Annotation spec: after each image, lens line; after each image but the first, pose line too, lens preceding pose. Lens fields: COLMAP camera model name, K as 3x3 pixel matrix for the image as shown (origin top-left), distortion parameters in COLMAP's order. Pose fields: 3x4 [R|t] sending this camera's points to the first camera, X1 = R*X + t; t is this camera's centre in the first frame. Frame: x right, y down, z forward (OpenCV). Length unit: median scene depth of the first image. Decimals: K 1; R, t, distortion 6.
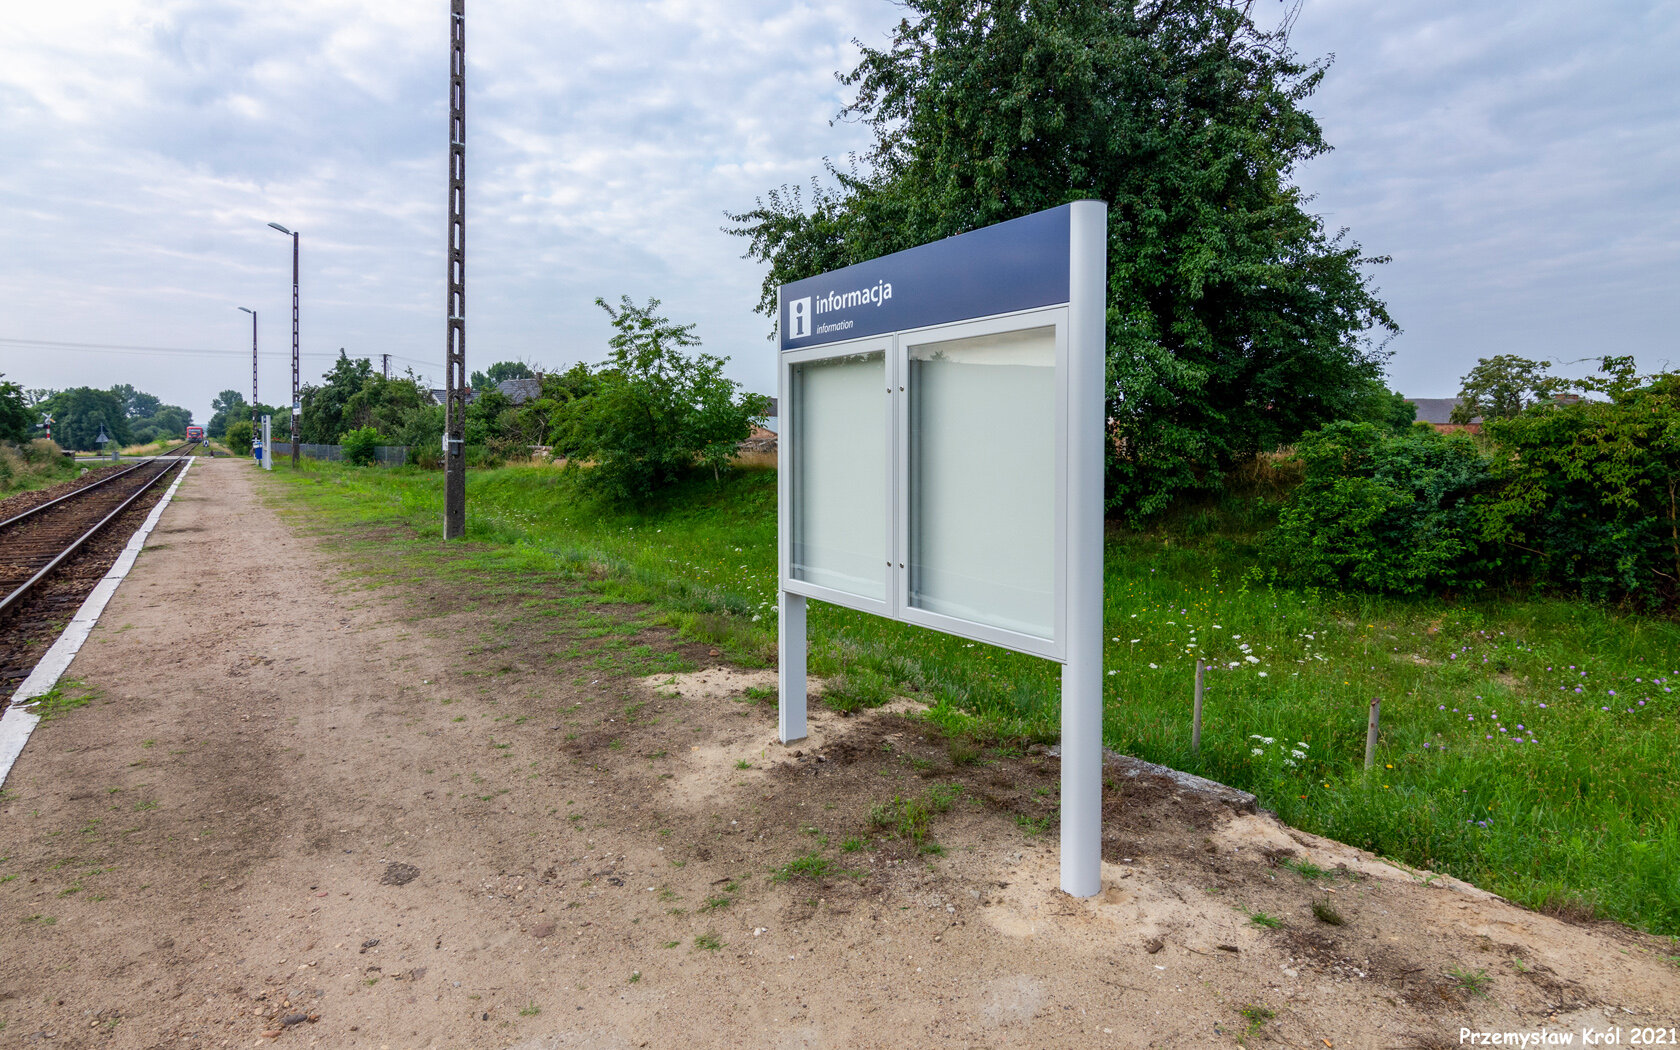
lens RADIAL K [[797.6, 0, 824.0], [0, 797.6, 482.1], [0, 0, 1]] dist [-0.014823, -0.001740]
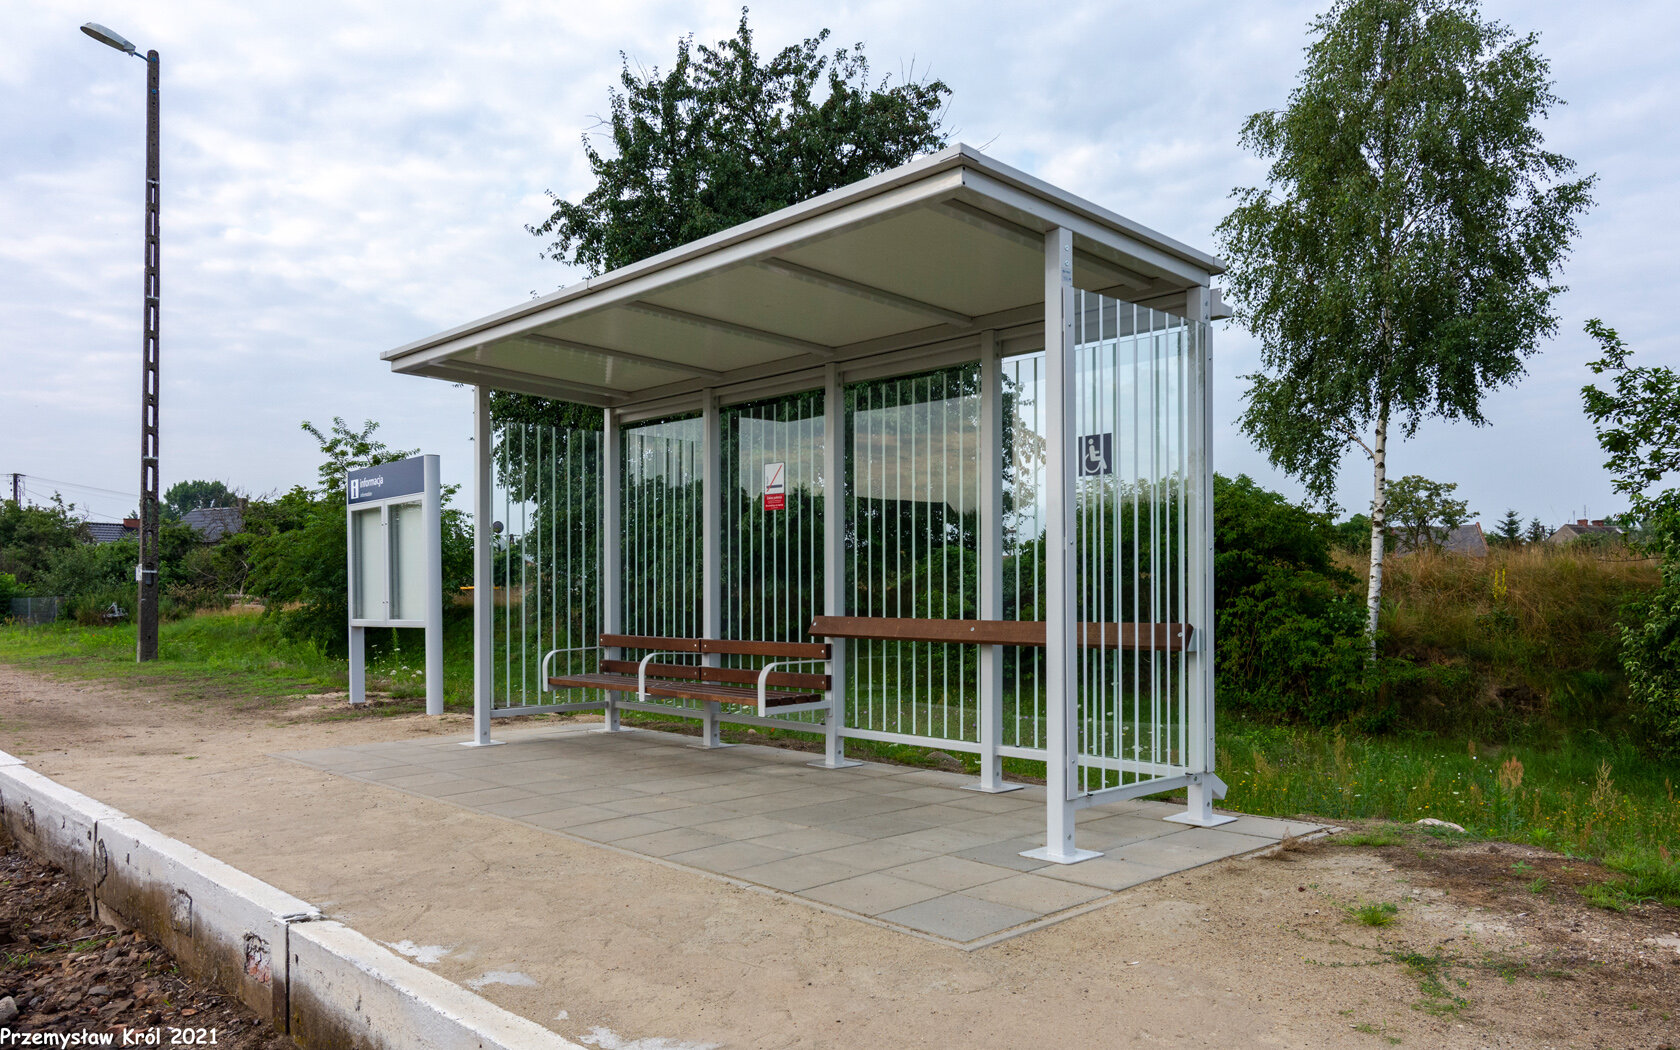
lens RADIAL K [[1165.3, 0, 851.6], [0, 1165.3, 590.9], [0, 0, 1]] dist [-0.022086, -0.003829]
pose [[0.990590, -0.012826, 0.136264, 0.079581], [0.020177, 0.998406, -0.052708, 0.022992], [-0.135371, 0.054962, 0.989269, -0.200403]]
